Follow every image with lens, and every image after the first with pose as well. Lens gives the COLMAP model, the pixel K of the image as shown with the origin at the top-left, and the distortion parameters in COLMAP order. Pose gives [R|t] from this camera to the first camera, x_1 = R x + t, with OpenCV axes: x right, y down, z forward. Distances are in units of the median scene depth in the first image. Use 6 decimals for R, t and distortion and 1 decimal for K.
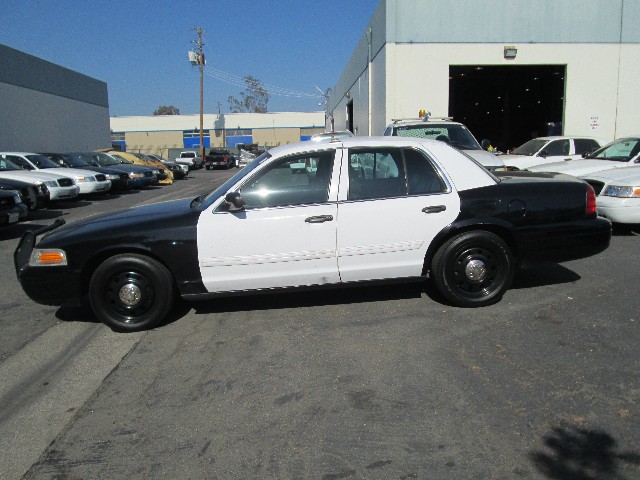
lens RADIAL K [[528.0, 0, 318.1], [0, 528.0, 236.6], [0, 0, 1]] dist [-0.033972, -0.000318]
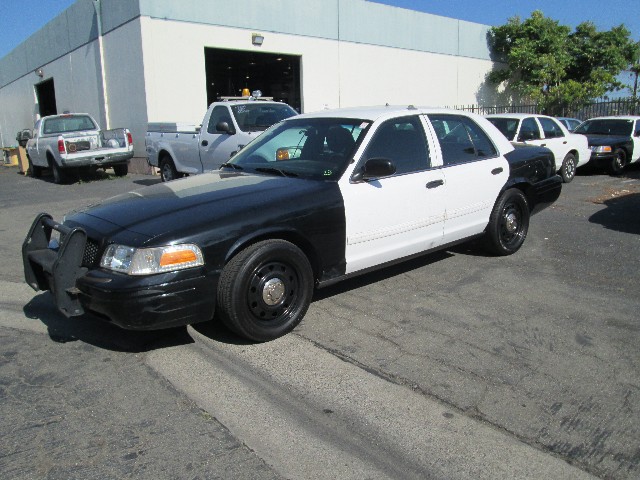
lens RADIAL K [[528.0, 0, 323.8], [0, 528.0, 240.2], [0, 0, 1]] dist [-0.033972, -0.000318]
pose [[0.804454, -0.113635, 0.583045, -0.746912], [0.097890, 0.993473, 0.058564, -0.006381], [-0.585894, 0.009962, 0.810327, 0.307263]]
